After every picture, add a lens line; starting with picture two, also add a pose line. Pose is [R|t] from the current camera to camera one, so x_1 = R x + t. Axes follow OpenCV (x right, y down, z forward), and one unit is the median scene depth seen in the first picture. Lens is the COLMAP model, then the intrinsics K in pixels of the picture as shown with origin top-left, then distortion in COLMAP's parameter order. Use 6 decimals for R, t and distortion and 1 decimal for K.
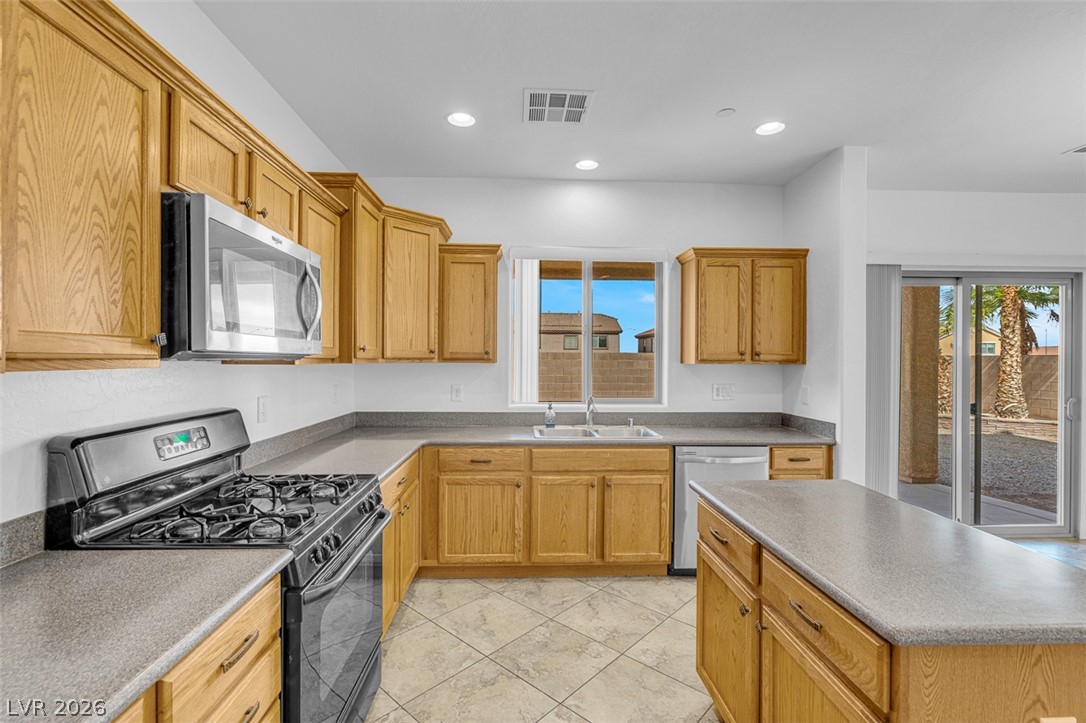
lens RADIAL K [[488.6, 0, 537.0], [0, 488.6, 360.9], [0, 0, 1]] dist [-0.002205, 0.000135]
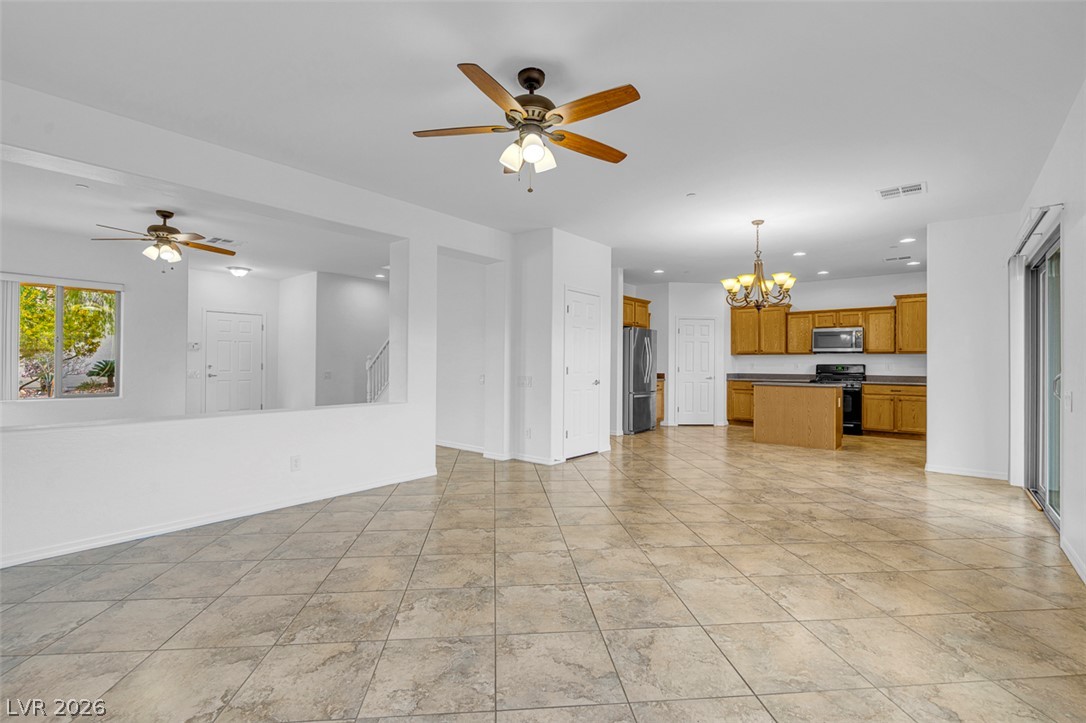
lens RADIAL K [[488.6, 0, 537.0], [0, 488.6, 360.9], [0, 0, 1]] dist [-0.002205, 0.000135]
pose [[-0.673234, -0.016403, -0.739247, 2.698627], [-0.015114, 0.999850, -0.008421, 0.086982], [0.739275, 0.005504, -0.673381, 1.062217]]
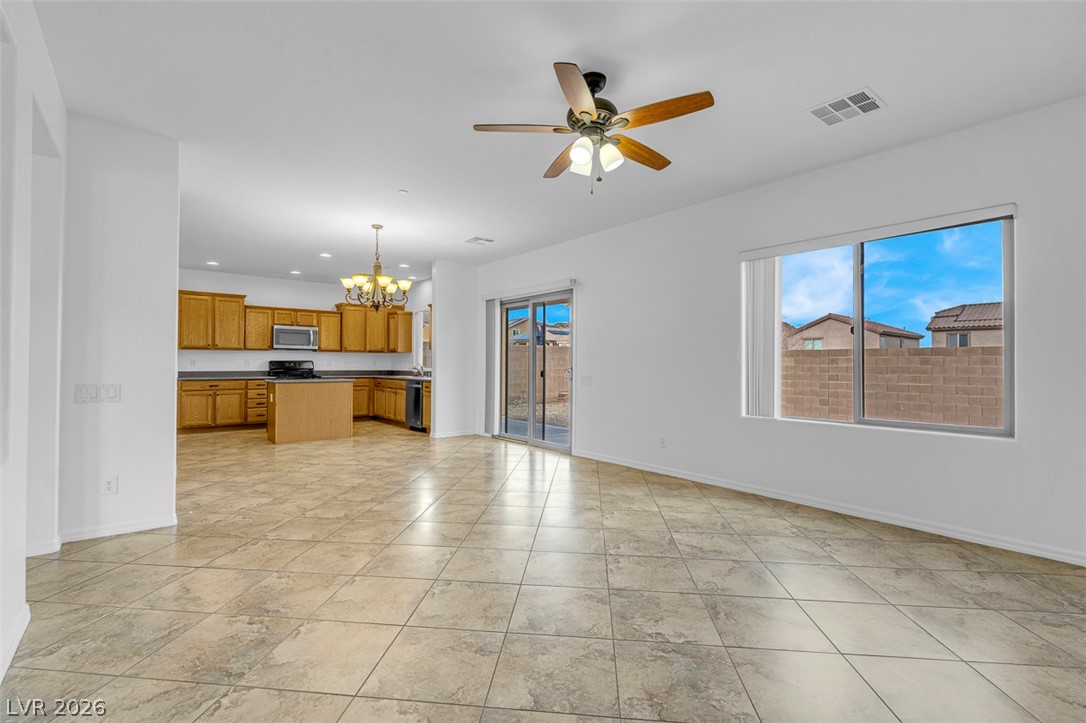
lens RADIAL K [[488.6, 0, 537.0], [0, 488.6, 360.9], [0, 0, 1]] dist [-0.002205, 0.000135]
pose [[0.598370, -0.008959, -0.801170, 2.713387], [-0.005578, 0.999867, -0.015347, 0.094554], [0.801200, 0.013653, 0.598241, -0.055166]]
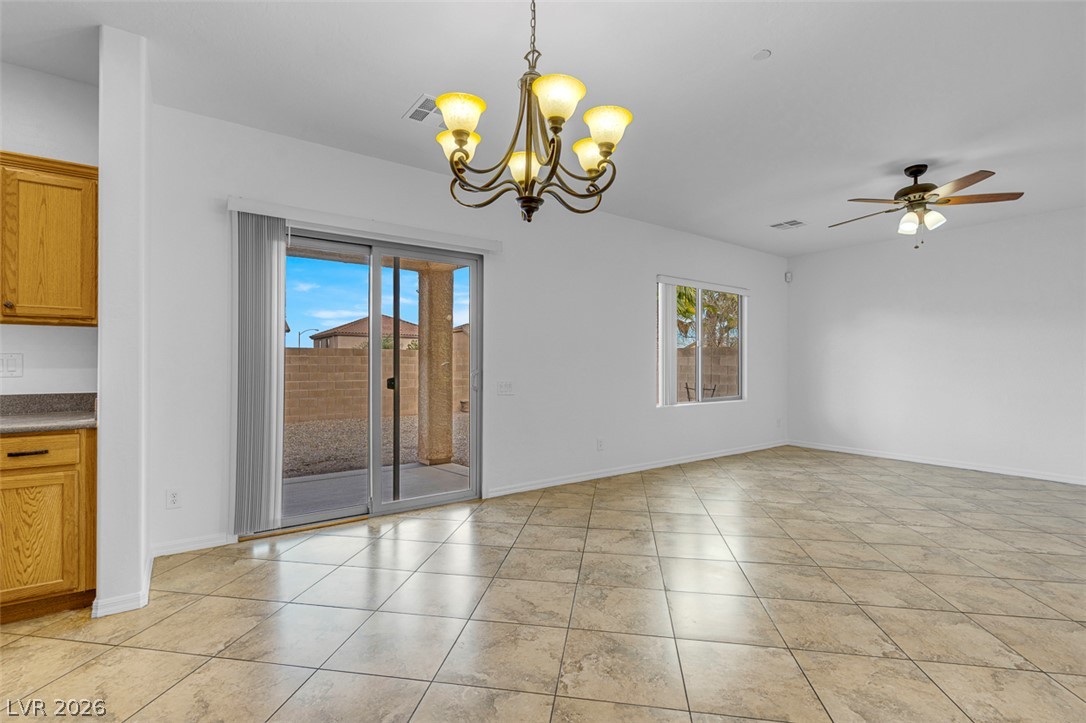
lens RADIAL K [[494.1, 0, 533.2], [0, 494.1, 362.9], [0, 0, 1]] dist [-0.001276, -0.000029]
pose [[0.837245, -0.003891, 0.546814, 0.701387], [0.007436, 0.999963, -0.004270, 0.076098], [-0.546777, 0.007641, 0.837243, 0.017964]]
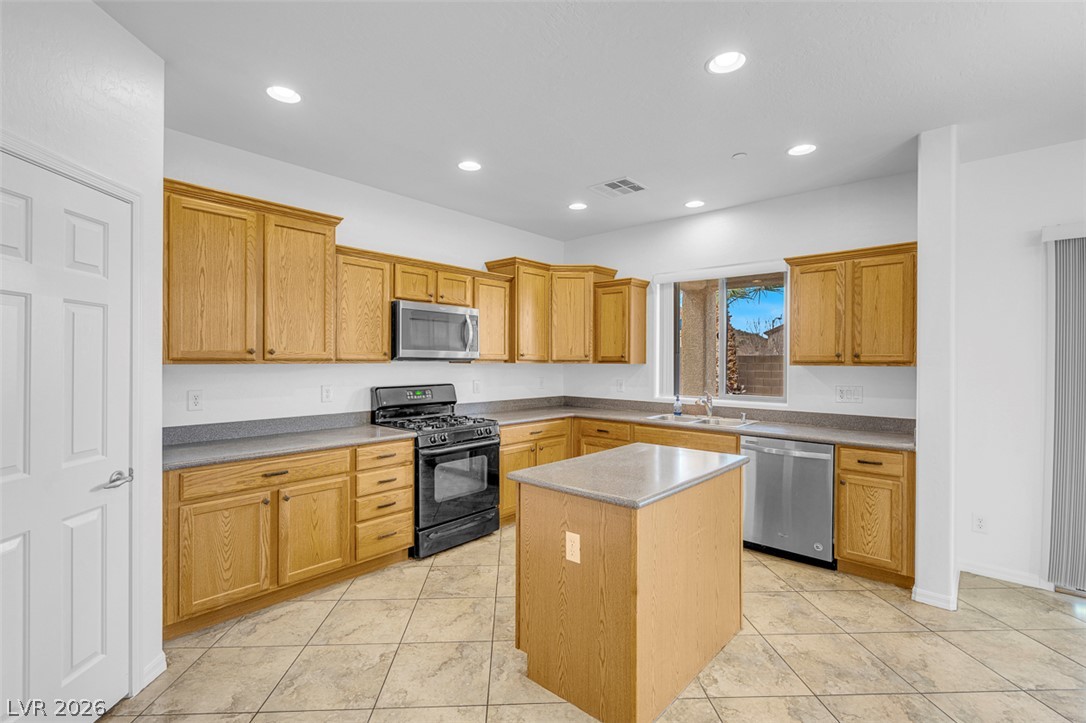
lens RADIAL K [[488.6, 0, 537.0], [0, 488.6, 360.9], [0, 0, 1]] dist [-0.002205, 0.000135]
pose [[0.711405, -0.001960, -0.702780, 0.698746], [-0.004499, 0.999963, -0.007343, 0.006836], [0.702768, 0.008386, 0.711370, -0.162428]]
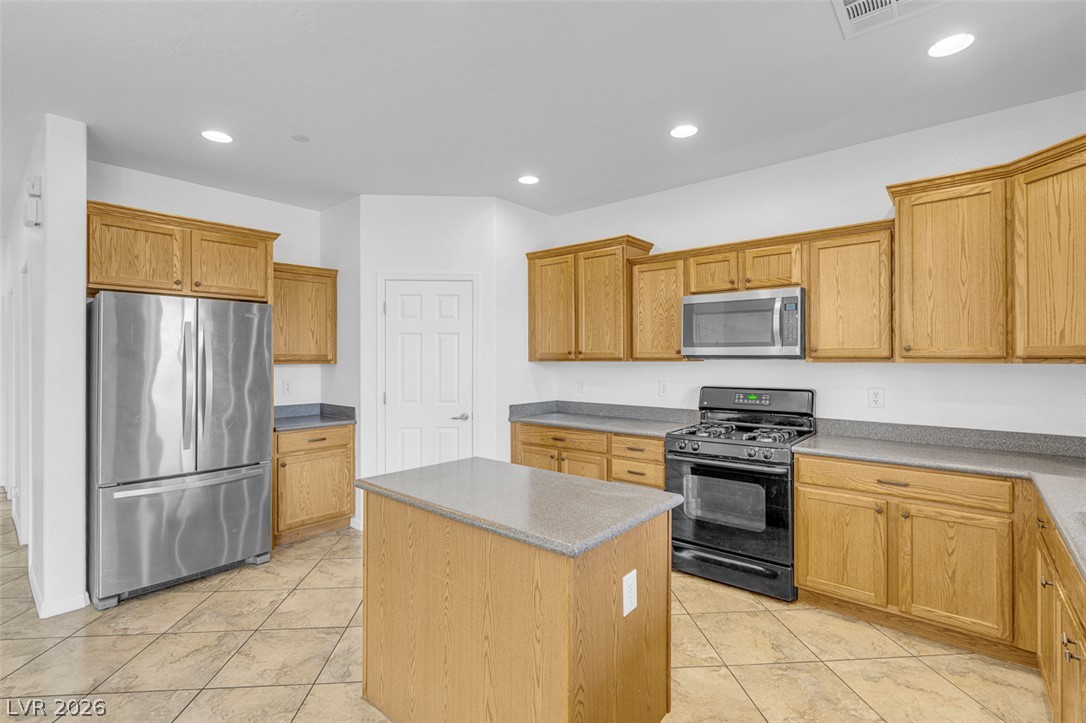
lens RADIAL K [[498.7, 0, 538.0], [0, 498.7, 356.9], [0, 0, 1]] dist [-0.000404, 0.000114]
pose [[-0.681892, -0.004440, -0.731439, 0.710180], [-0.004908, 0.999987, -0.001495, -0.001229], [0.731436, 0.002571, -0.681905, 0.878499]]
